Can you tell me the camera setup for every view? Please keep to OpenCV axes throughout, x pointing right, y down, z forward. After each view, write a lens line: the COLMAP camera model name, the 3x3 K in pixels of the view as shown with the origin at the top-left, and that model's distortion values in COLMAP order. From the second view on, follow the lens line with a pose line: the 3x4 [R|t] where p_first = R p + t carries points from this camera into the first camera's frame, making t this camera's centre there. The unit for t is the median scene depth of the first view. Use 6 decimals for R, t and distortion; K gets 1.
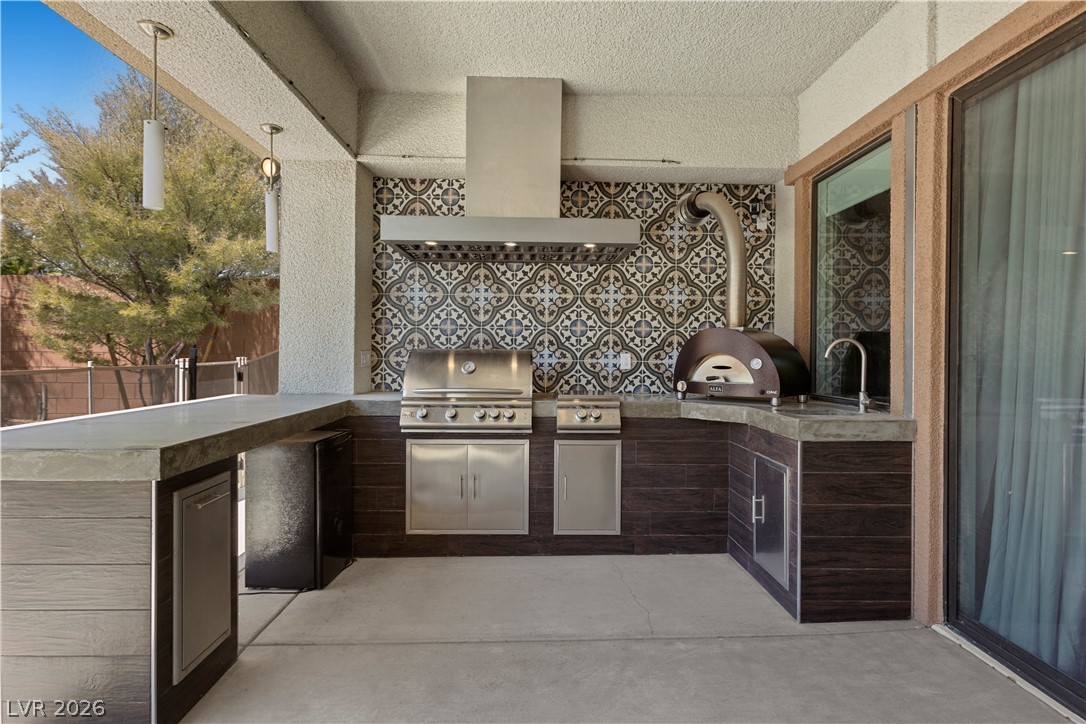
lens RADIAL K [[552.5, 0, 545.4], [0, 552.5, 355.6], [0, 0, 1]] dist [-0.004872, 0.000370]
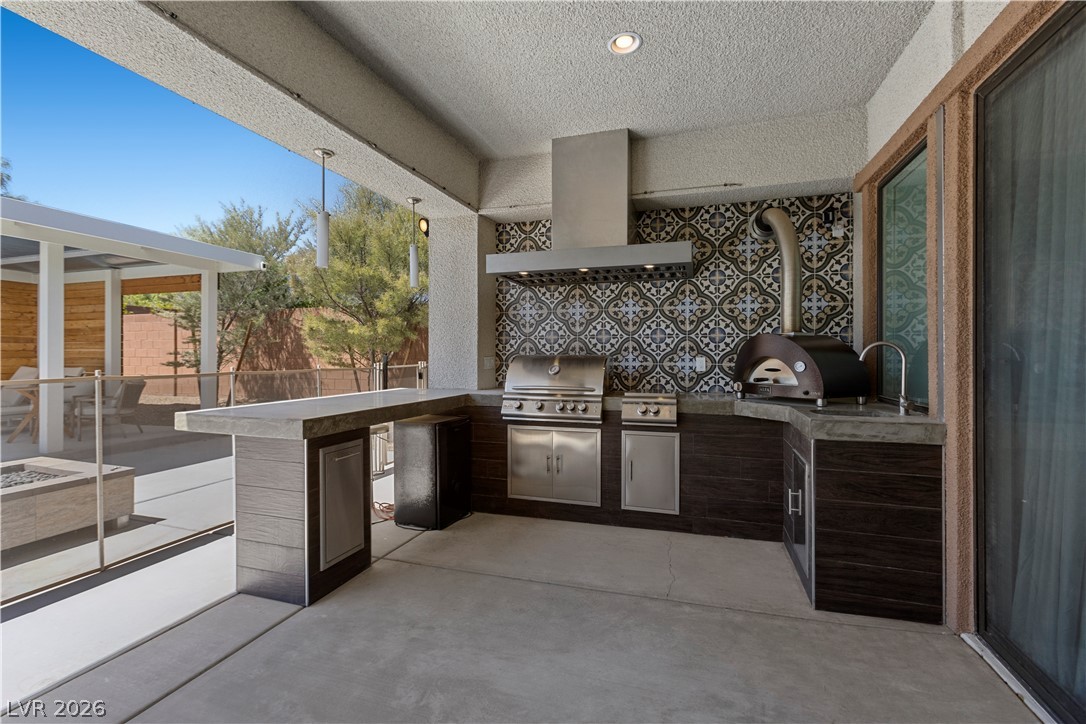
lens RADIAL K [[474.8, 0, 533.6], [0, 474.8, 356.8], [0, 0, 1]] dist [-0.006152, 0.001120]
pose [[0.940705, -0.007433, -0.339144, 0.187969], [0.005978, 0.999968, -0.005335, -0.002147], [0.339173, 0.002992, 0.940719, -0.034986]]
